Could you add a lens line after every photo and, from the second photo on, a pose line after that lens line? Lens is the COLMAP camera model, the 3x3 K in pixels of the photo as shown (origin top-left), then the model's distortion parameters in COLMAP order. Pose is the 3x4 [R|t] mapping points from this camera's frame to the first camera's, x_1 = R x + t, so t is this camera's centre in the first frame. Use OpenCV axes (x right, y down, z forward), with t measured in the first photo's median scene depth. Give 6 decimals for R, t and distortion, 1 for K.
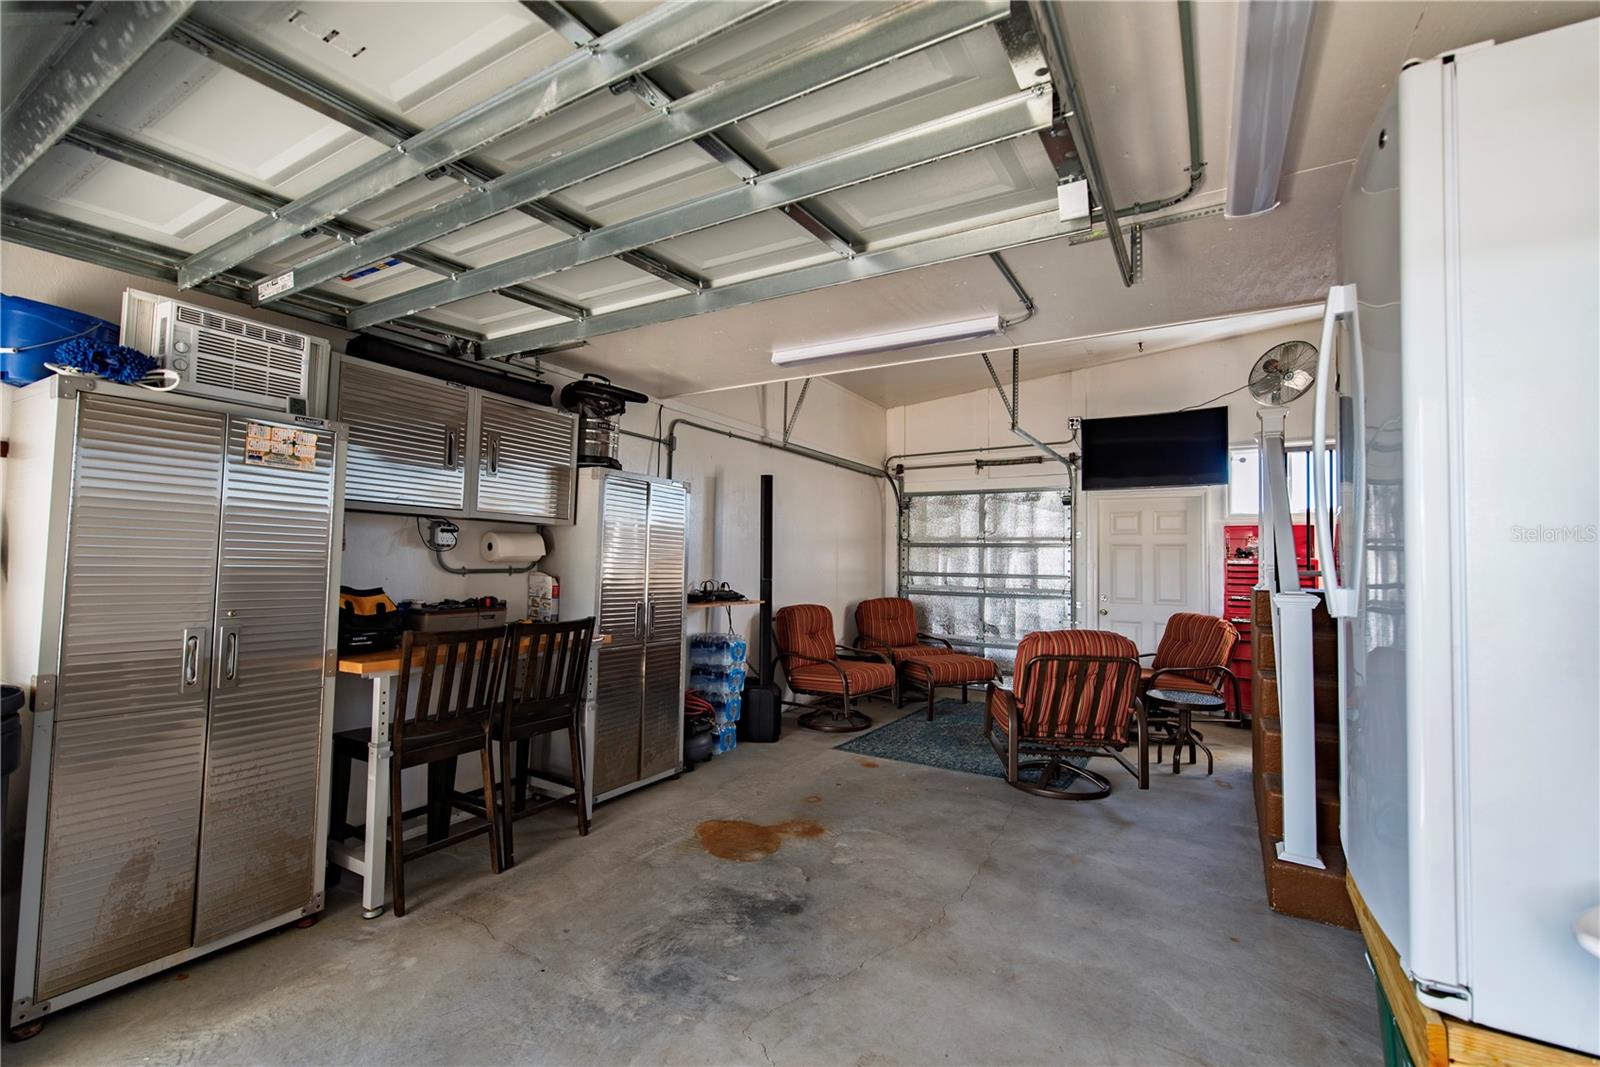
lens RADIAL K [[687.9, 0, 799.5], [0, 687.9, 535.7], [0, 0, 1]] dist [-0.000314, -0.000641]
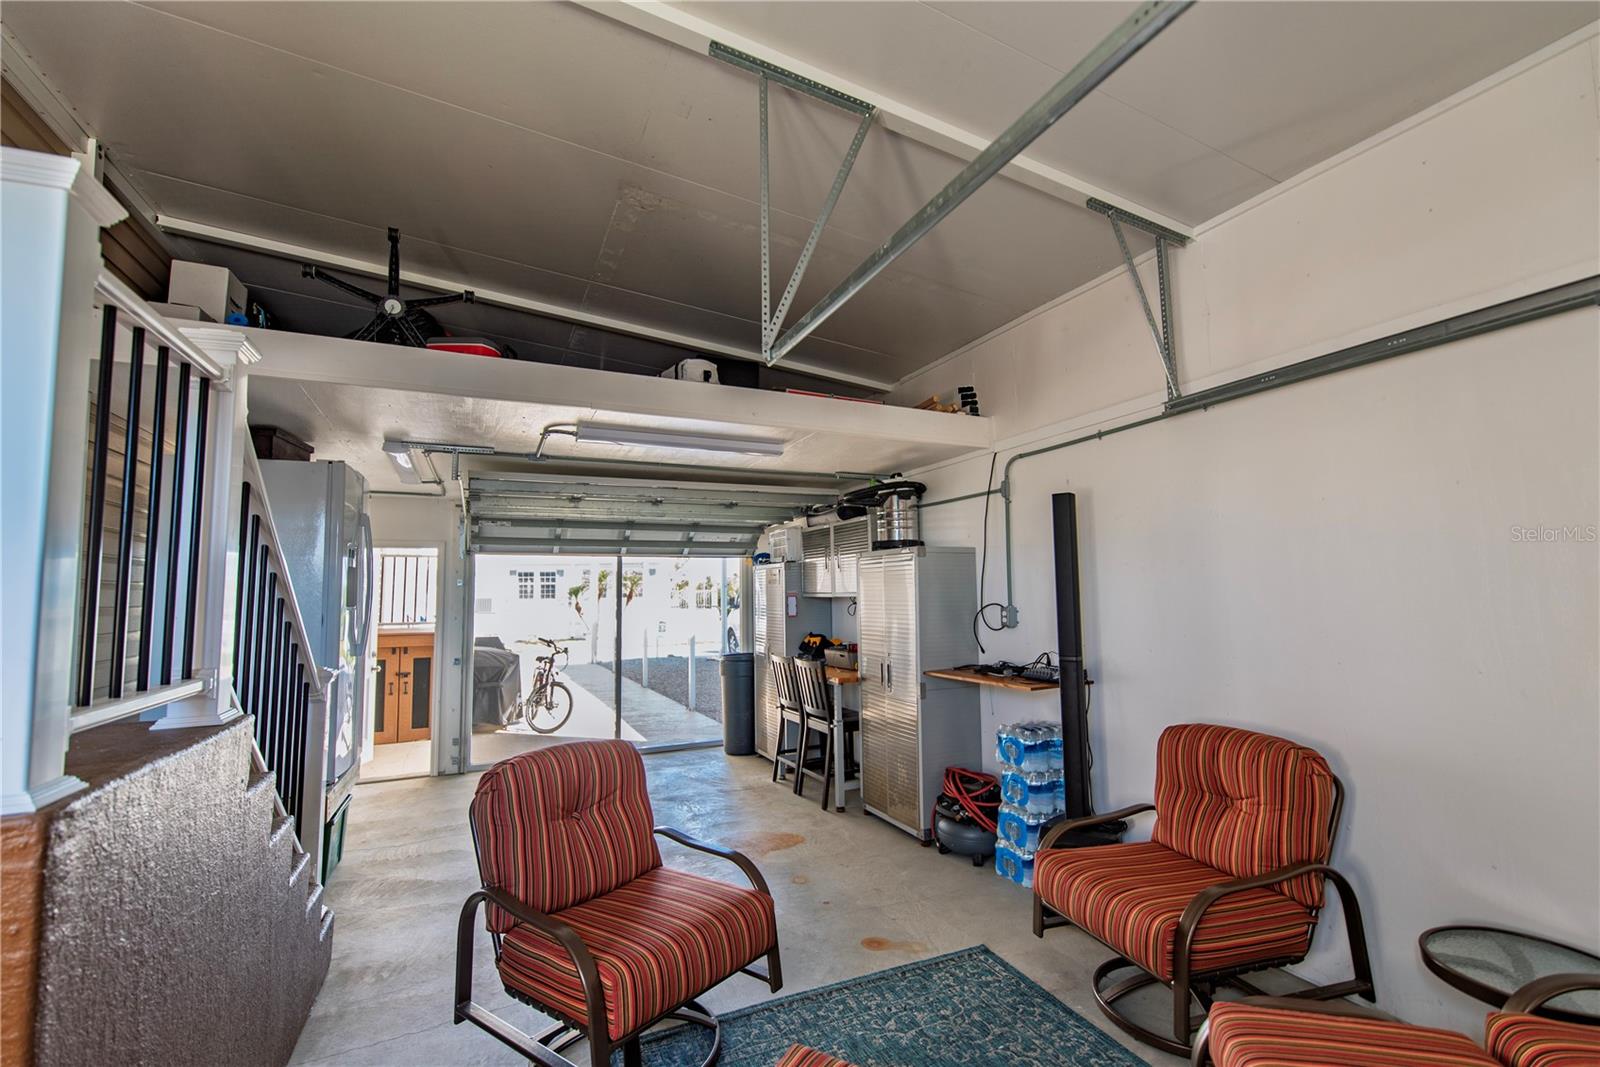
lens RADIAL K [[687.9, 0, 799.5], [0, 687.9, 535.7], [0, 0, 1]] dist [-0.000314, -0.000641]
pose [[-0.567658, -0.100360, -0.817125, 0.672010], [0.017428, 0.990854, -0.133805, 0.037615], [0.823080, -0.090196, -0.560717, 1.267674]]
